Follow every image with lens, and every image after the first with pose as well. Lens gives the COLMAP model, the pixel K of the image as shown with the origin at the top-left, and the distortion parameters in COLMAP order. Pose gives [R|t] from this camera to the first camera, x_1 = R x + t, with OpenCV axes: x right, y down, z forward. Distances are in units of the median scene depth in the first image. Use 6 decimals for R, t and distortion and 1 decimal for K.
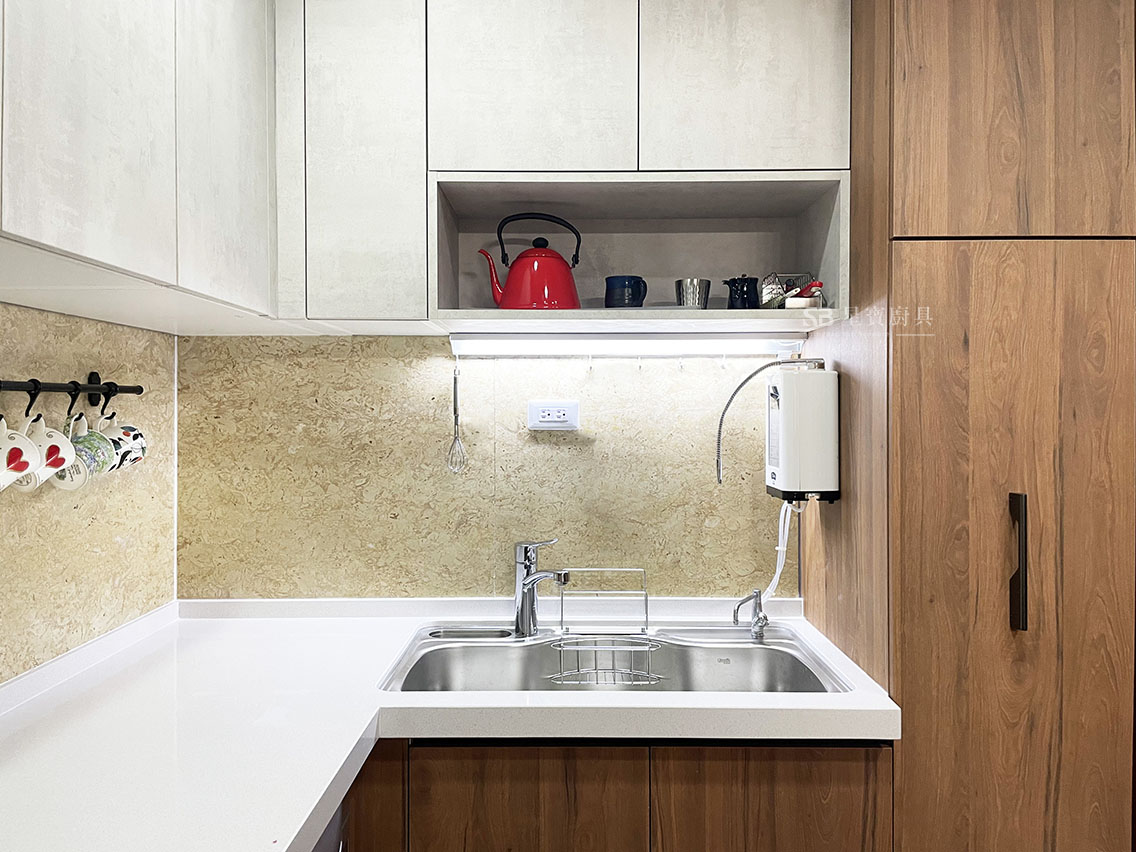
lens RADIAL K [[870.6, 0, 564.4], [0, 870.6, 414.8], [0, 0, 1]] dist [0.093445, -0.130644]
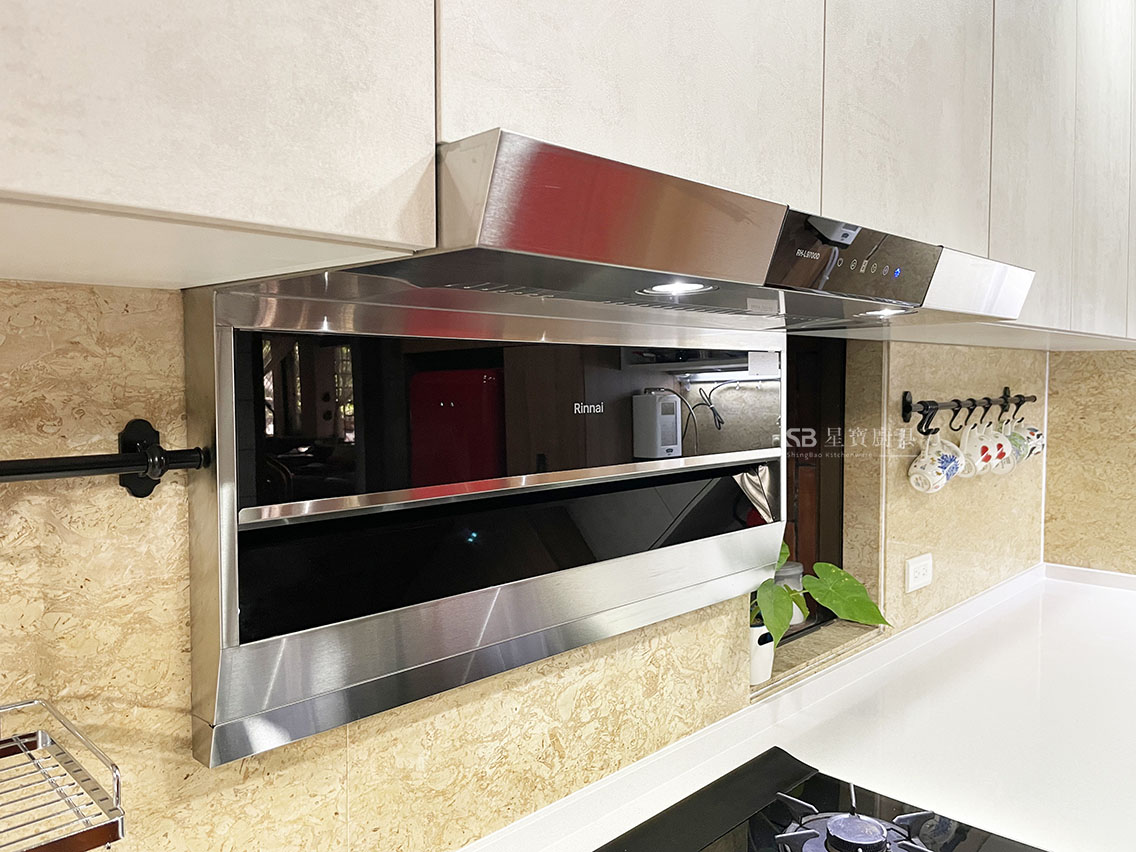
lens RADIAL K [[876.5, 0, 545.9], [0, 876.5, 411.4], [0, 0, 1]] dist [0.078996, -0.121778]
pose [[0.718509, 0.032434, -0.694761, -0.086443], [-0.007235, 0.999207, 0.039164, -0.054184], [0.695480, -0.023114, 0.718174, -0.428279]]
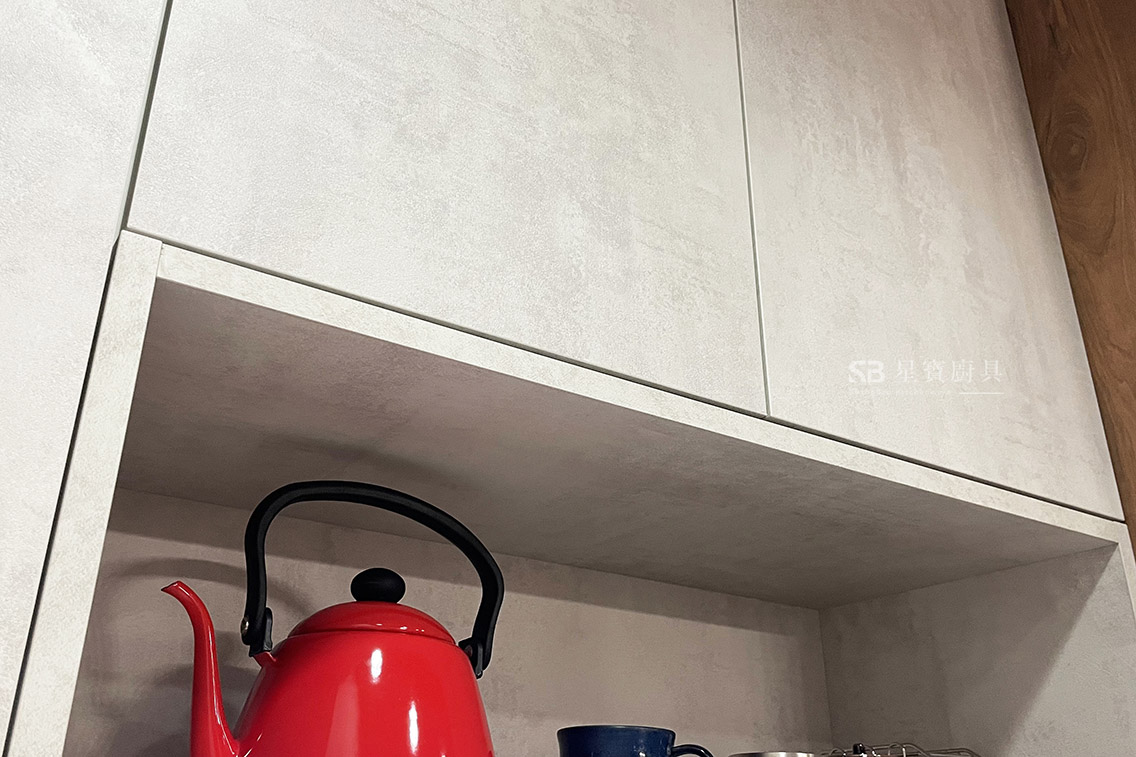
lens RADIAL K [[1050.2, 0, 548.3], [0, 1050.2, 360.2], [0, 0, 1]] dist [0.010922, 0.001471]
pose [[0.833136, 0.243459, 0.496600, -0.177018], [-0.007351, 0.902697, -0.430215, -0.113720], [-0.553019, 0.354777, 0.753859, 0.673535]]
